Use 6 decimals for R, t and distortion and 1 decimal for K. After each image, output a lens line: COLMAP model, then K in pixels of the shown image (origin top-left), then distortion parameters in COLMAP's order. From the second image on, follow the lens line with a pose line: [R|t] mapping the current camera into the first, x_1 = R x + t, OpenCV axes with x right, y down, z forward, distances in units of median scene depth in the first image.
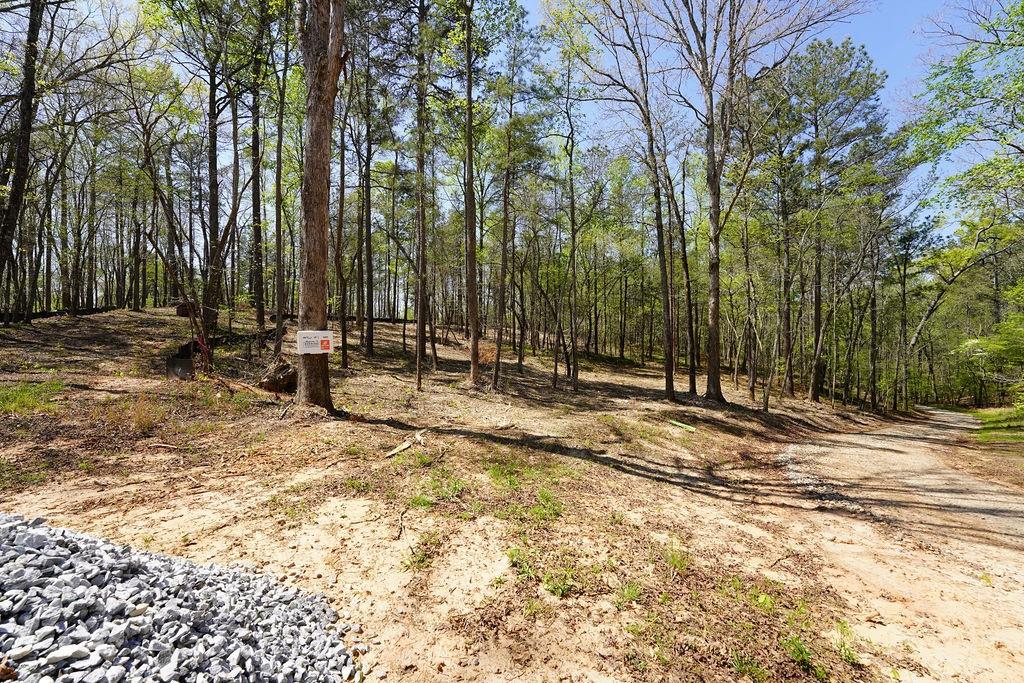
lens RADIAL K [[427.6, 0, 511.4], [0, 427.6, 347.2], [0, 0, 1]] dist [-0.037823, -0.000275]
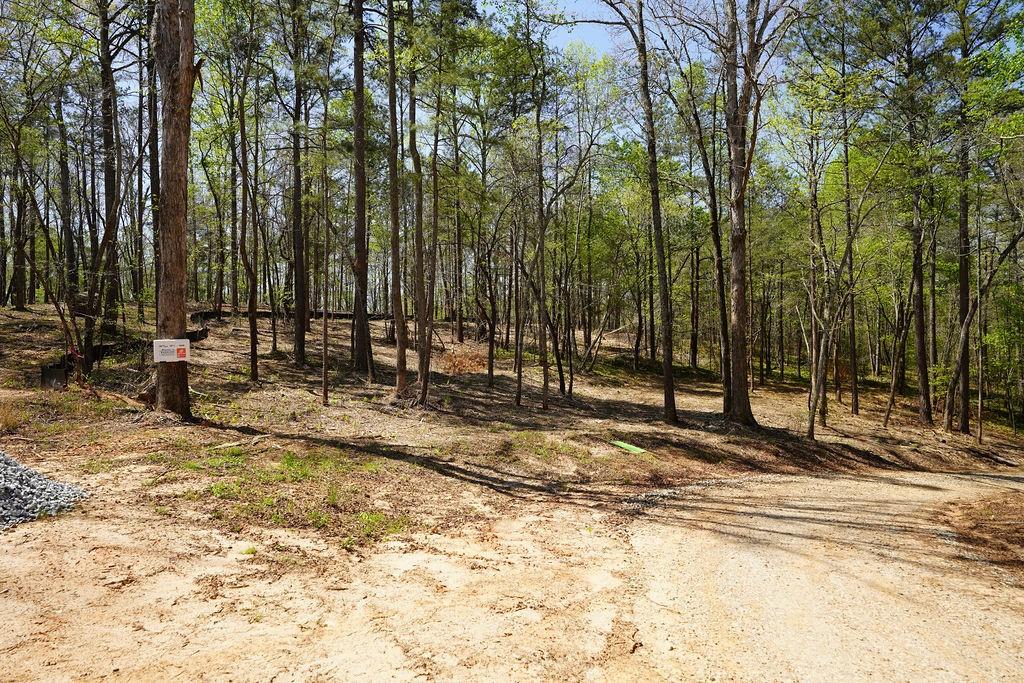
lens RADIAL K [[691.2, 0, 513.2], [0, 691.2, 340.8], [0, 0, 1]] dist [-0.001199, 0.003334]
pose [[0.992489, -0.011812, -0.121765, 0.309159], [0.009591, 0.999777, -0.018816, 0.002373], [0.121960, 0.017507, 0.992381, -0.308138]]
